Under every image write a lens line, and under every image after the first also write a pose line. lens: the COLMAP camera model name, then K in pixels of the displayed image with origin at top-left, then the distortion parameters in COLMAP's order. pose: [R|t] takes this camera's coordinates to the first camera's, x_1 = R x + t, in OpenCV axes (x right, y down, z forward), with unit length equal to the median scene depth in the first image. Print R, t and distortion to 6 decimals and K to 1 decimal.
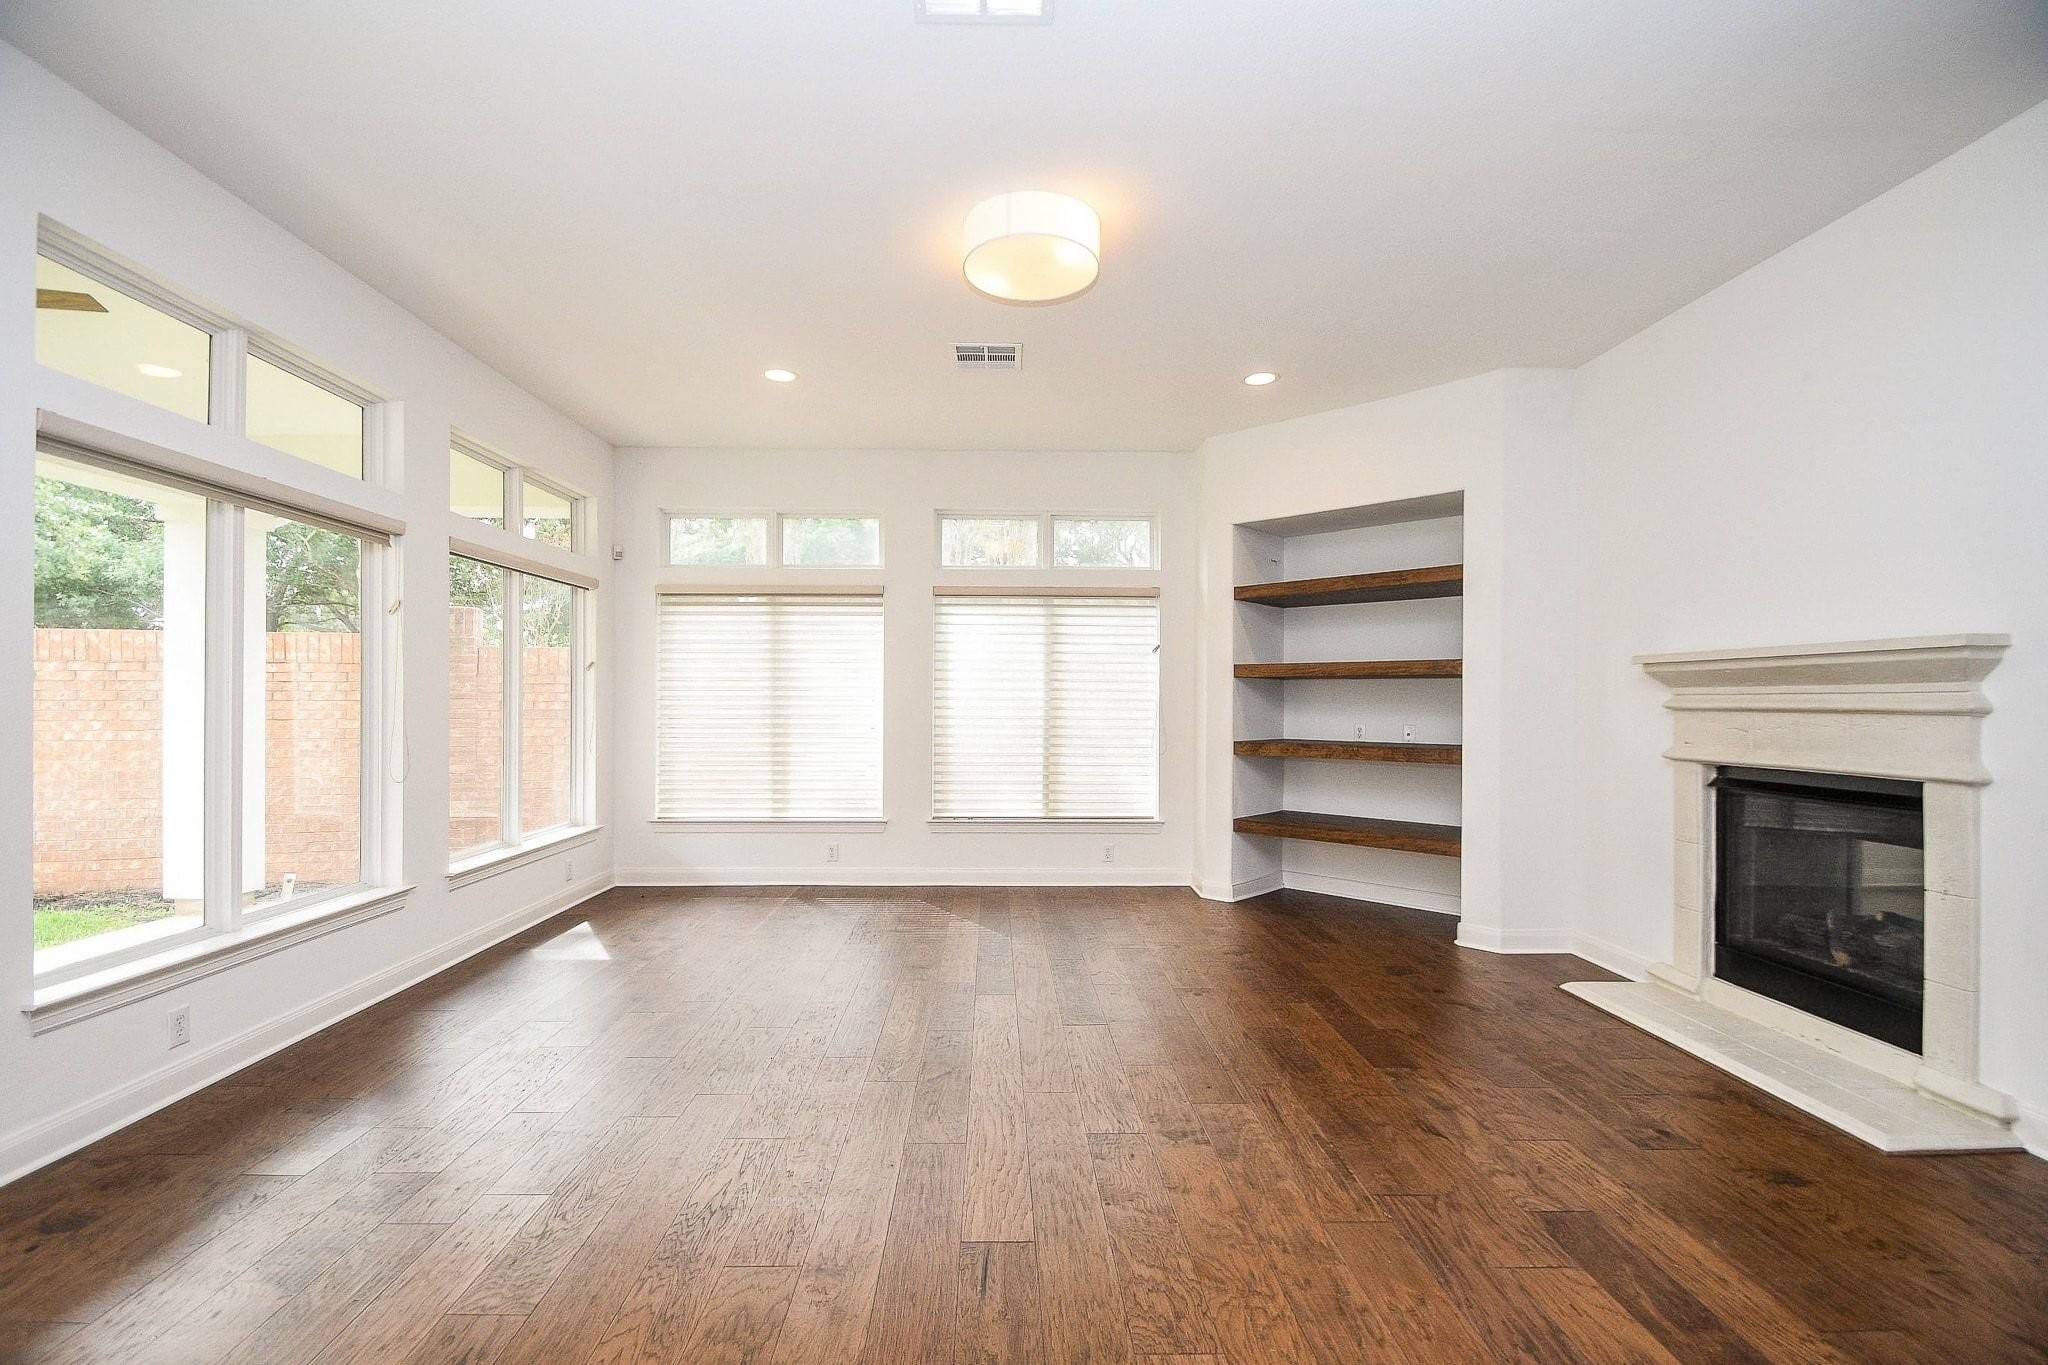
lens RADIAL K [[873.1, 0, 1024.0], [0, 873.1, 682.5], [0, 0, 1]] dist [0.017210, -0.014921]
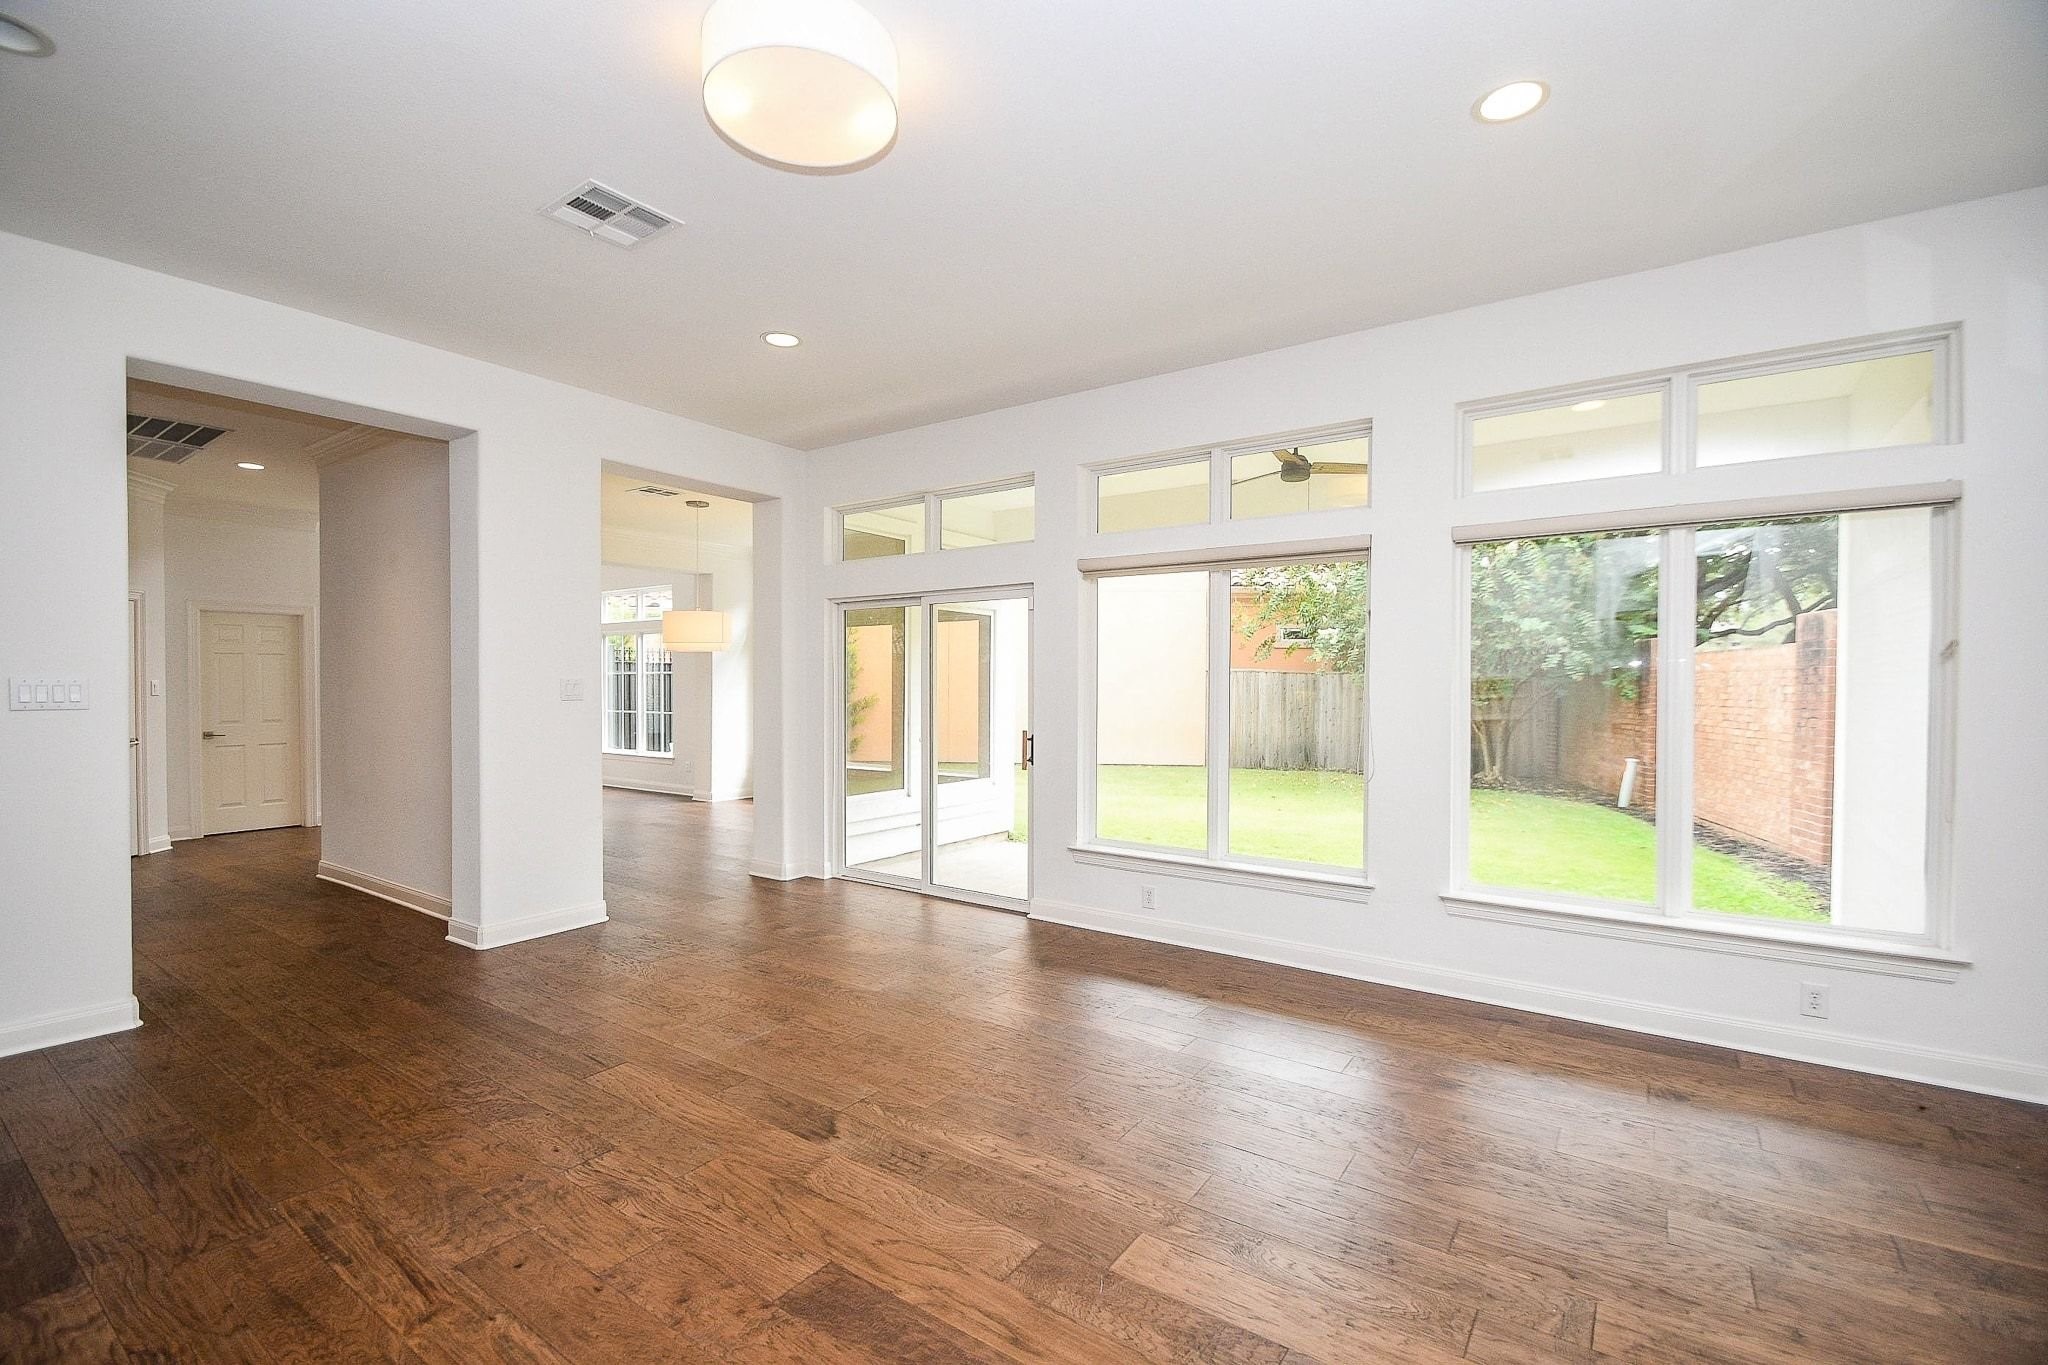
lens RADIAL K [[919.7, 0, 1028.7], [0, 919.7, 693.3], [0, 0, 1]] dist [0.023873, -0.019359]
pose [[-0.601076, 0.003674, -0.799184, 0.612158], [0.013925, 0.999886, -0.005876, 0.008175], [0.799071, -0.014661, -0.601058, 1.950578]]
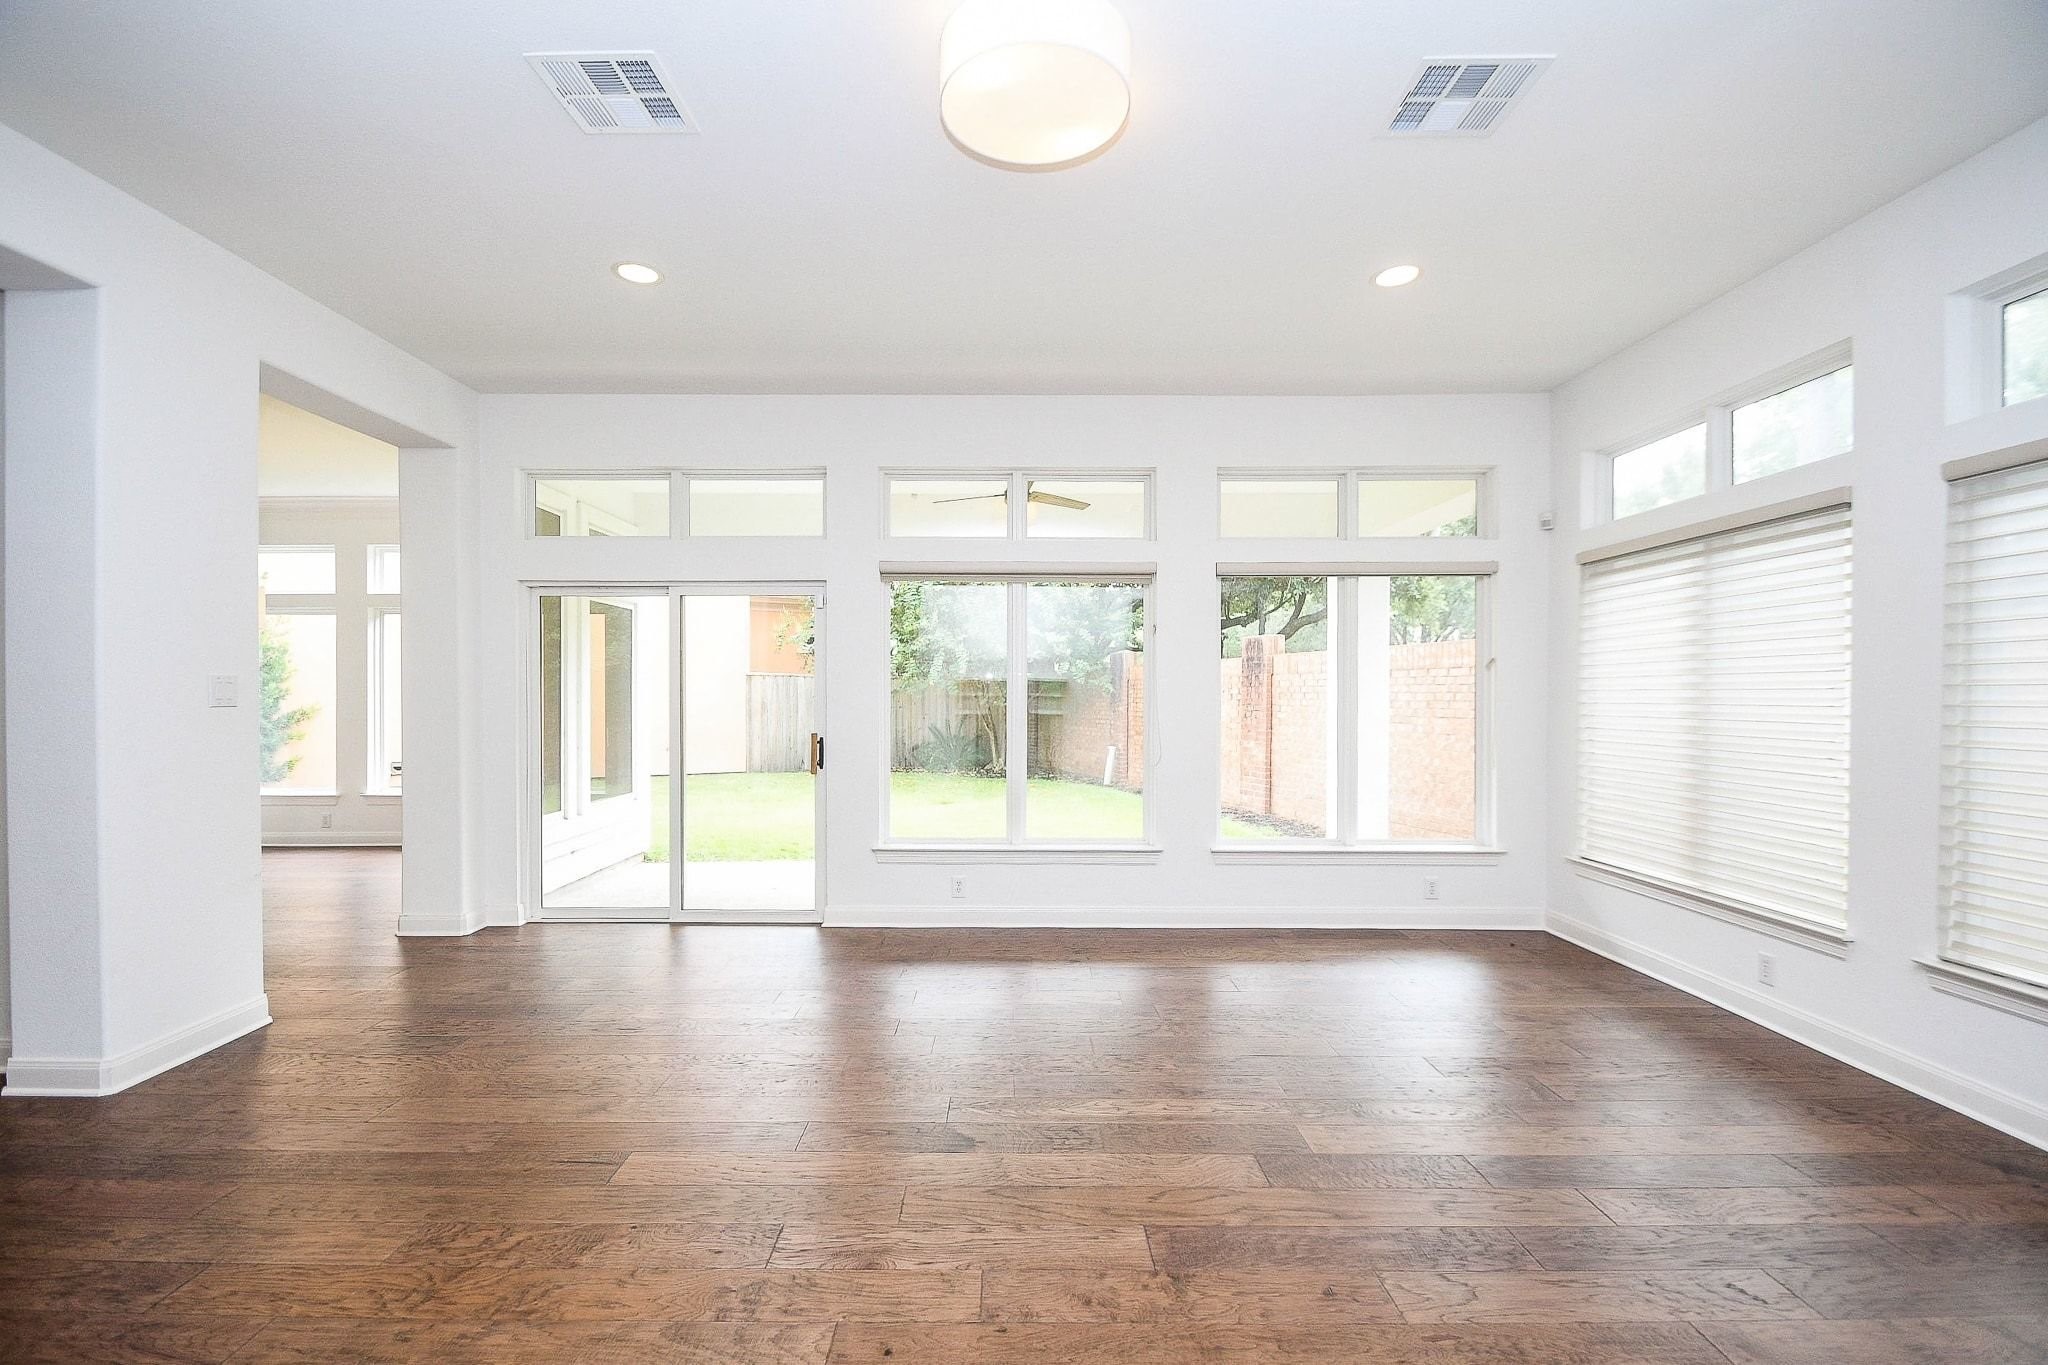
lens RADIAL K [[919.7, 0, 1028.7], [0, 919.7, 693.3], [0, 0, 1]] dist [0.023873, -0.019359]
pose [[-0.016350, -0.000056, -0.999866, 0.935399], [0.021471, 0.999769, -0.000407, 0.004009], [0.999636, -0.021475, -0.016345, 1.220362]]
